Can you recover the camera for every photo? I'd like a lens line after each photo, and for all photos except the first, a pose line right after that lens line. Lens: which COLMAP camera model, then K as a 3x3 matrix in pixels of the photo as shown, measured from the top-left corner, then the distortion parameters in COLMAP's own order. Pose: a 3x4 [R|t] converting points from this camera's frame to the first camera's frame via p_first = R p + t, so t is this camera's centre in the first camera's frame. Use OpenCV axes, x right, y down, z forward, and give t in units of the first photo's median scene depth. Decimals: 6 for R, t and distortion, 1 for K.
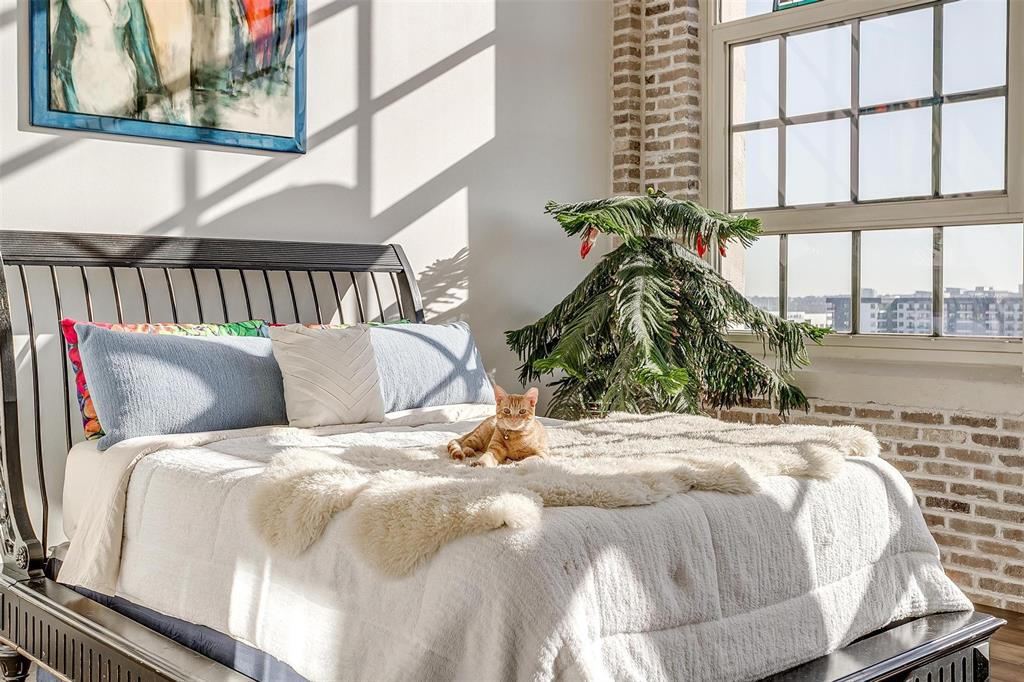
lens RADIAL K [[1120.1, 0, 507.9], [0, 1120.1, 312.1], [0, 0, 1]] dist [0.008909, 0.024556]
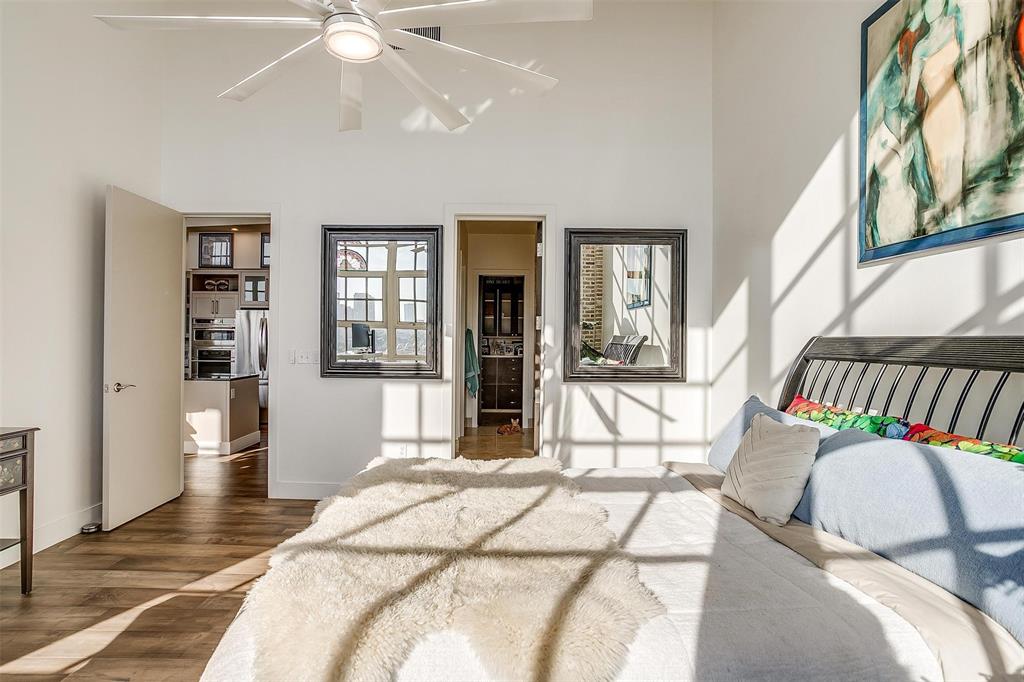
lens RADIAL K [[505.4, 0, 507.2], [0, 505.4, 339.7], [0, 0, 1]] dist [-0.046033, 0.024155]
pose [[-0.656864, 0.002024, -0.754007, 0.319221], [-0.011326, 0.999857, 0.012551, -0.061214], [0.753924, 0.016785, -0.656747, 0.941894]]
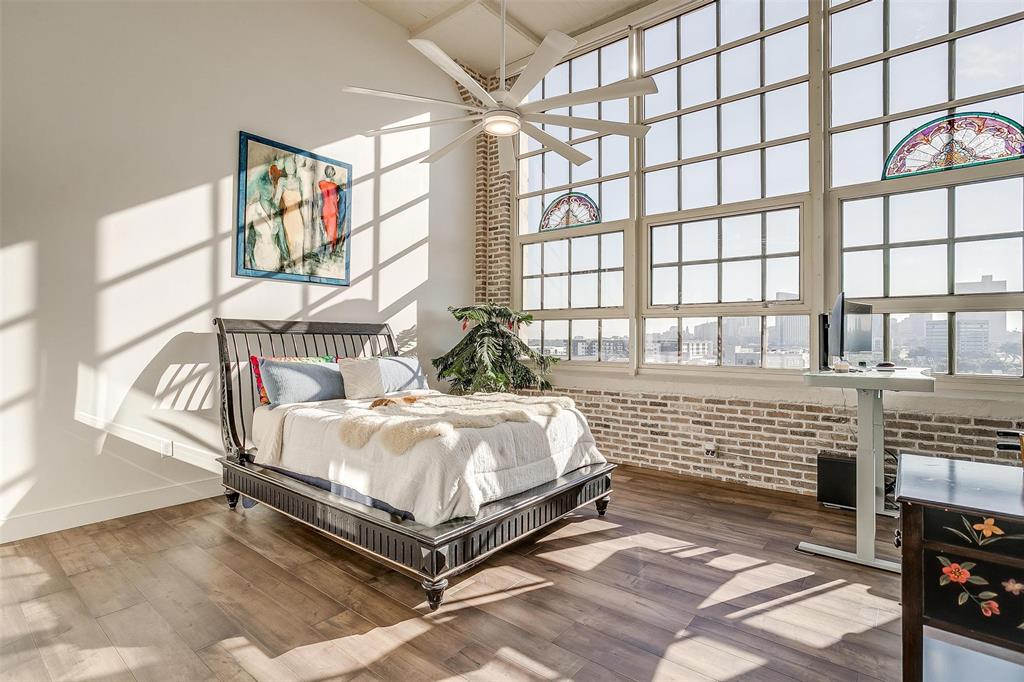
lens RADIAL K [[505.4, 0, 507.2], [0, 505.4, 339.7], [0, 0, 1]] dist [-0.046033, 0.024155]
pose [[0.986540, 0.006051, 0.163407, -0.022445], [-0.004235, 0.999925, -0.011460, -0.015199], [-0.163464, 0.010614, 0.986492, -0.130731]]
